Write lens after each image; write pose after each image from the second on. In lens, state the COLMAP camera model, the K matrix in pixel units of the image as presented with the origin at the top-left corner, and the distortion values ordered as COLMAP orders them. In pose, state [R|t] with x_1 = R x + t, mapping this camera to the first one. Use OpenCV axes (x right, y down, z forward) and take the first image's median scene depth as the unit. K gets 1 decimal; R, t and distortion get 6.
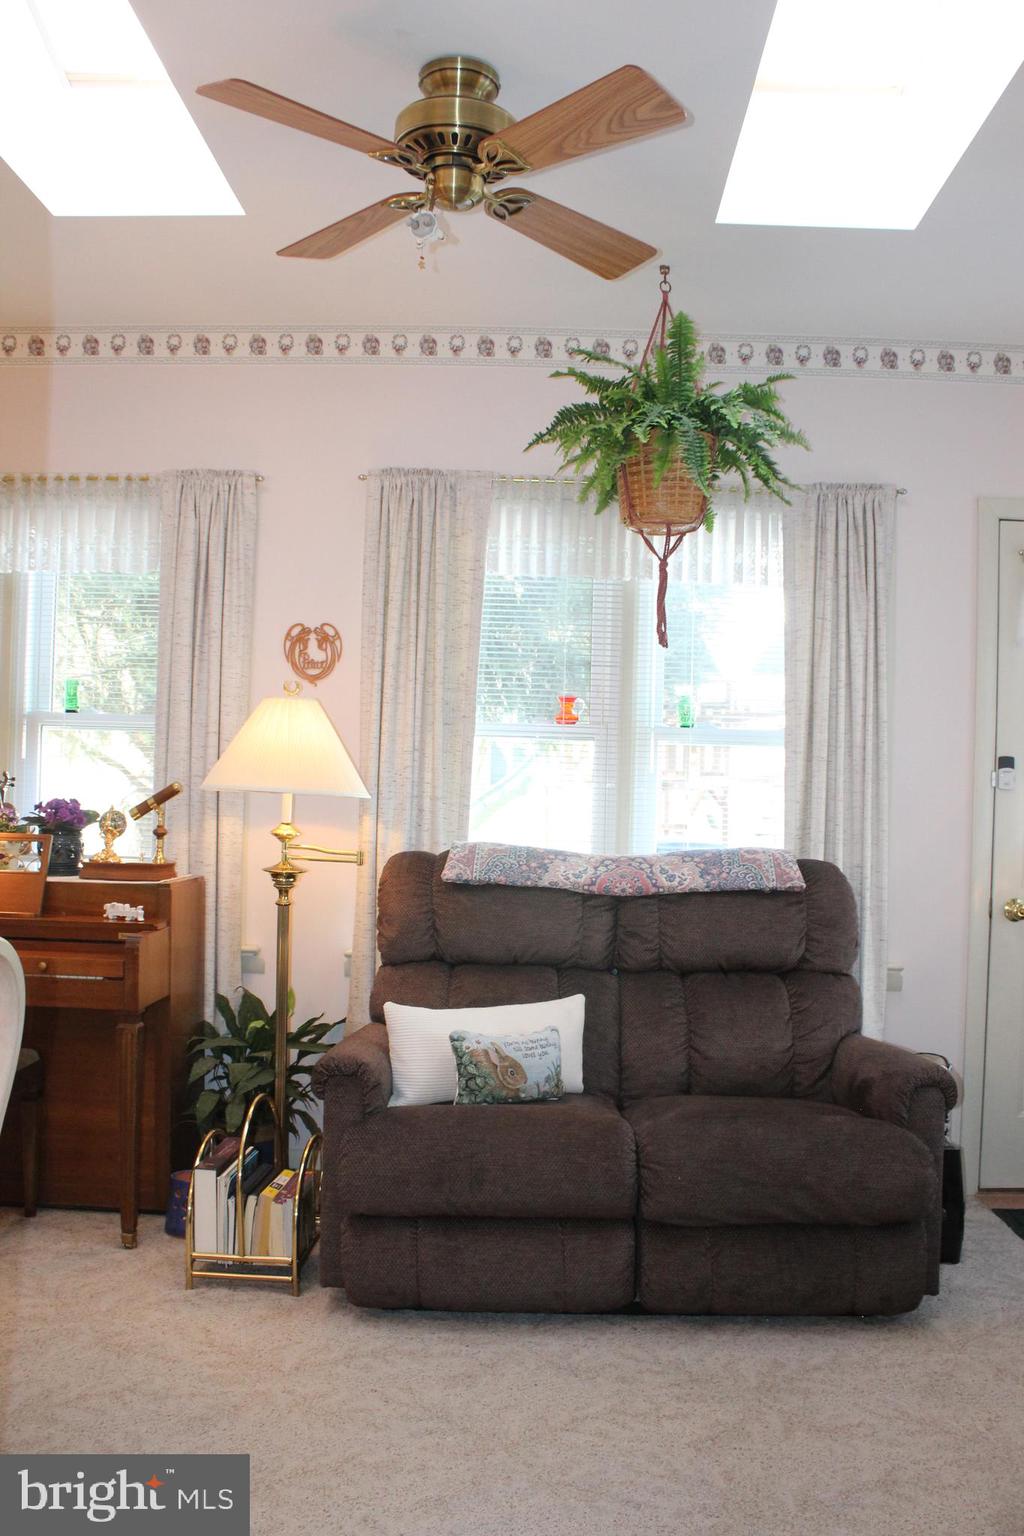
lens RADIAL K [[1277.4, 0, 515.8], [0, 1277.4, 795.8], [0, 0, 1]] dist [-0.165166, 0.143869]
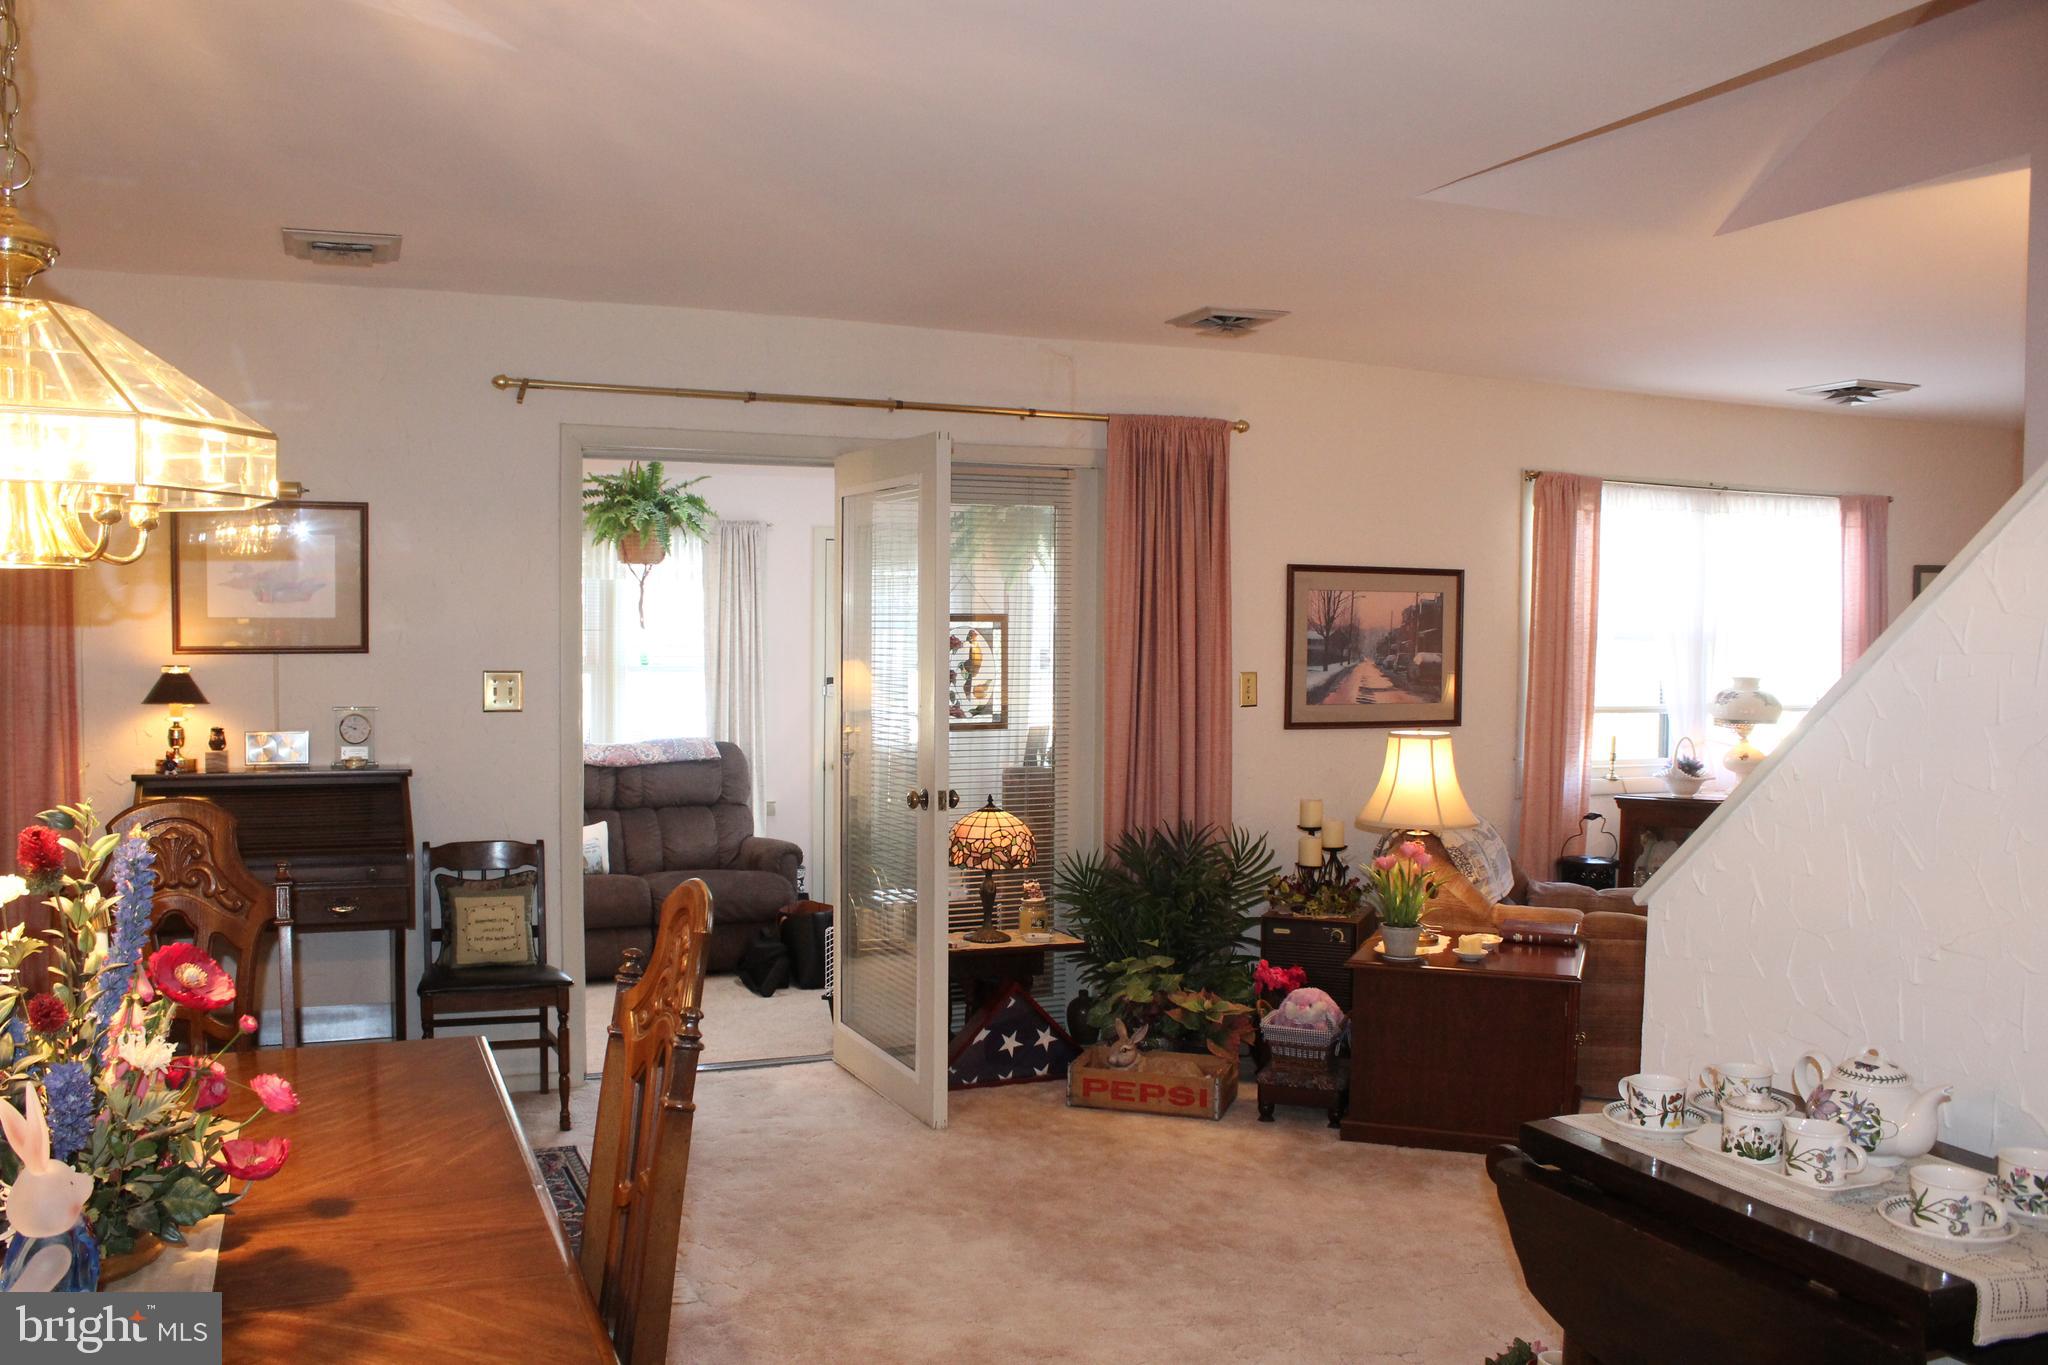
lens RADIAL K [[1703.3, 0, 1024.0], [0, 1703.3, 682.5], [0, 0, 1]] dist [-0.165166, 0.143869]
pose [[0.904581, -0.029445, 0.425283, -0.404773], [0.015630, 0.999232, 0.035939, -0.114783], [-0.426014, -0.025863, 0.904347, -1.369374]]
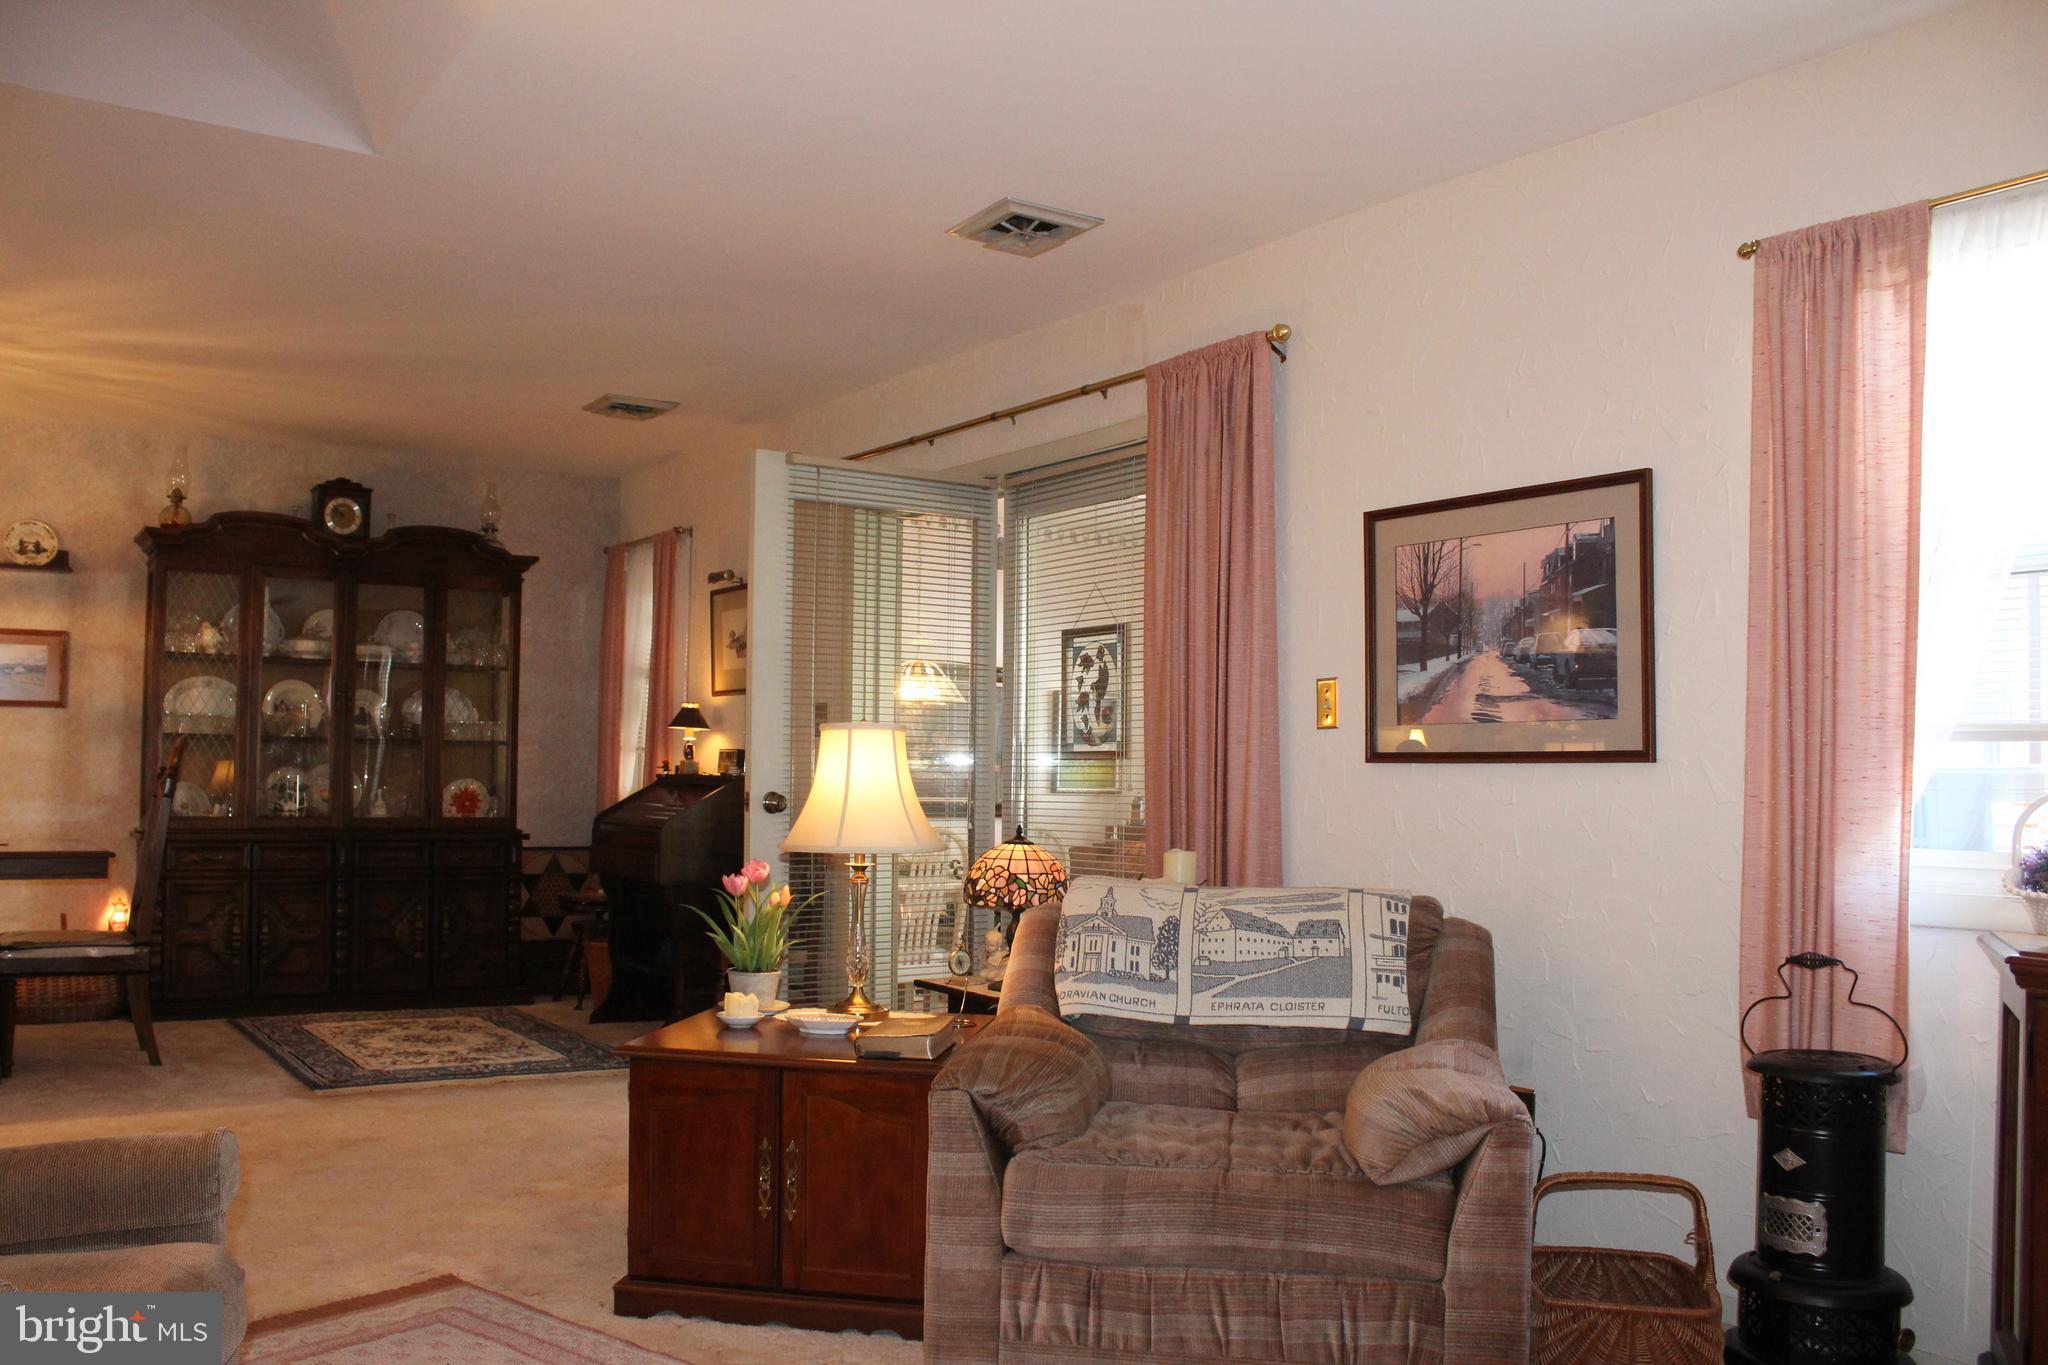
lens RADIAL K [[1703.3, 0, 1024.0], [0, 1703.3, 682.5], [0, 0, 1]] dist [-0.165166, 0.143869]
pose [[0.600276, -0.058991, -0.797614, 2.450849], [0.001396, 0.997352, -0.072713, 0.119088], [0.799792, 0.042535, 0.598769, -0.409063]]
